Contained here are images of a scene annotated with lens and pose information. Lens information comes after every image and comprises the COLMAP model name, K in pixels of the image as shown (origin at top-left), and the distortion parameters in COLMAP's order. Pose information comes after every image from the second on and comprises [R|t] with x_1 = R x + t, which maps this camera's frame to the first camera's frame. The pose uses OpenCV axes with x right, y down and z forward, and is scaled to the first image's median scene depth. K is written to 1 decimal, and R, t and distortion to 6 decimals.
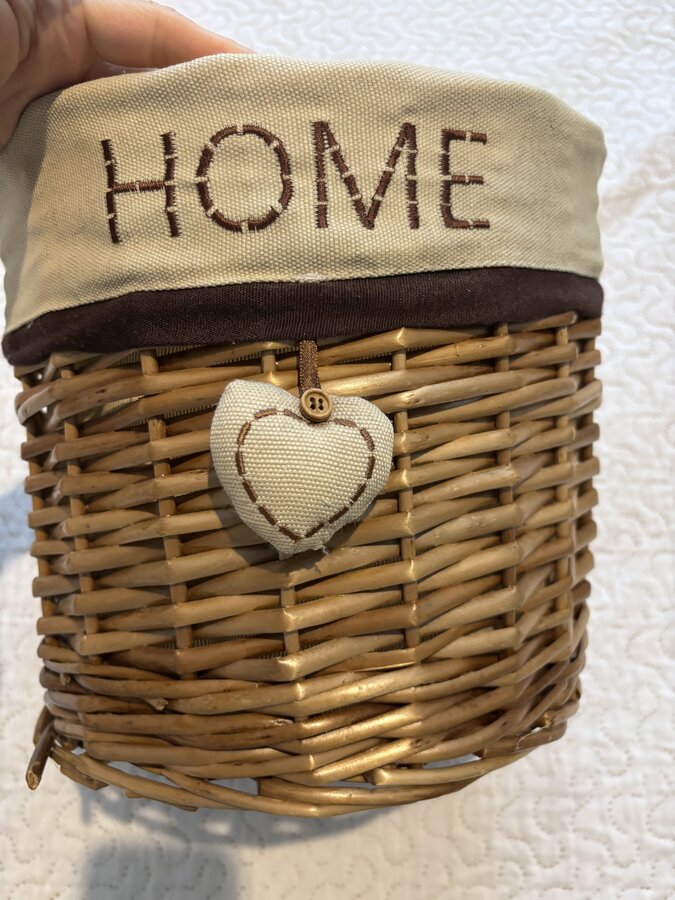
lens RADIAL K [[688.0, 0, 322.3], [0, 688.0, 448.8], [0, 0, 1]] dist [0.004099, -0.061211]
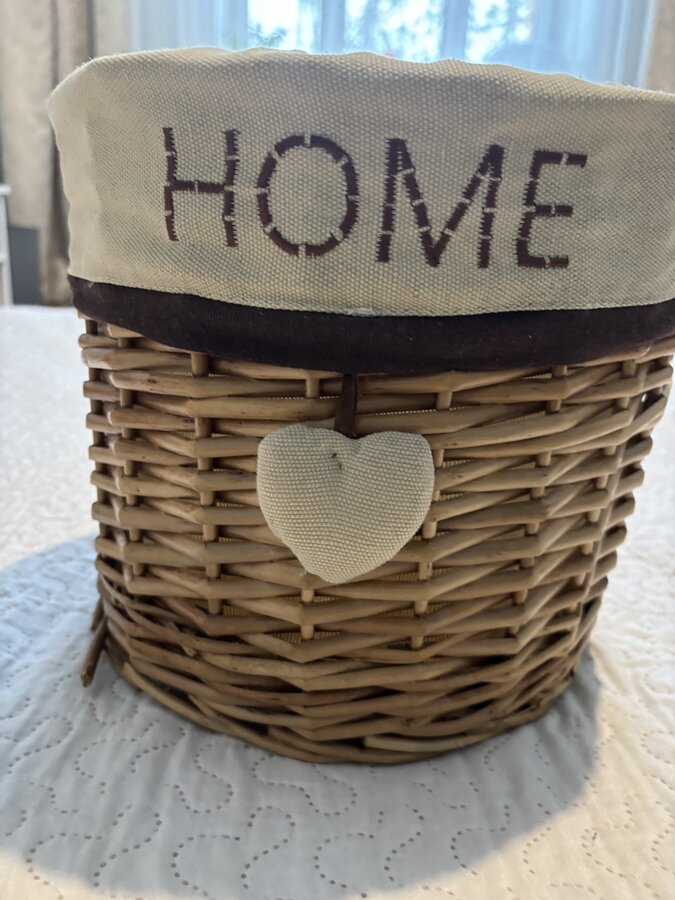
lens RADIAL K [[688.0, 0, 322.3], [0, 688.0, 448.8], [0, 0, 1]] dist [0.004099, -0.061211]
pose [[0.986210, 0.141077, -0.086526, 0.035751], [-0.111256, 0.952210, 0.284462, -0.331438], [0.122522, -0.270912, 0.954775, 0.017869]]
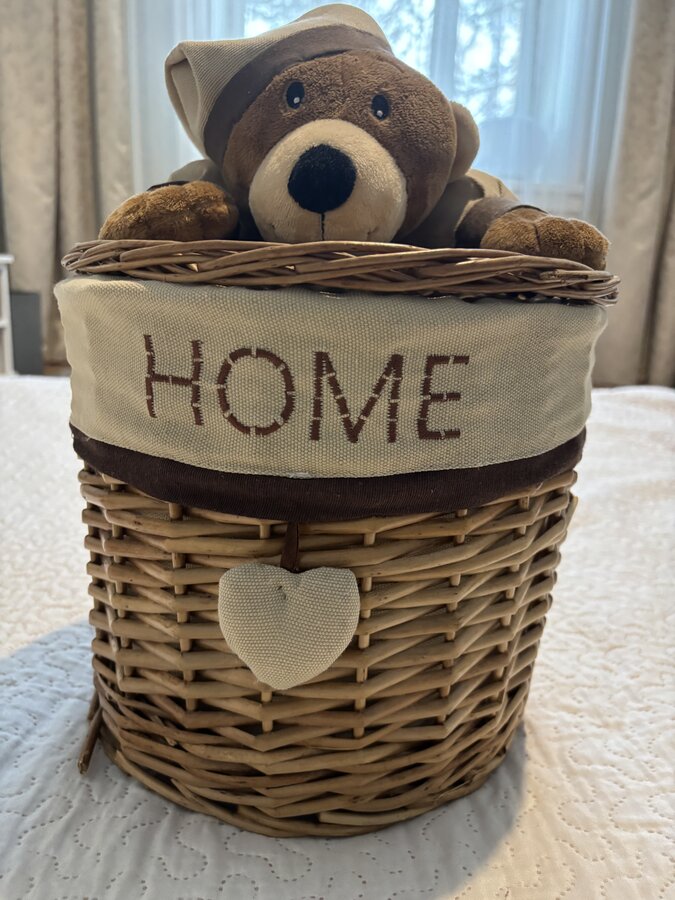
lens RADIAL K [[690.8, 0, 337.5], [0, 690.8, 450.0], [0, 0, 1]] dist [0.060080, -0.153308]
pose [[0.989516, 0.120158, -0.080125, 0.140608], [-0.099504, 0.969316, 0.224779, -0.577998], [0.104675, -0.214449, 0.971110, -0.197144]]
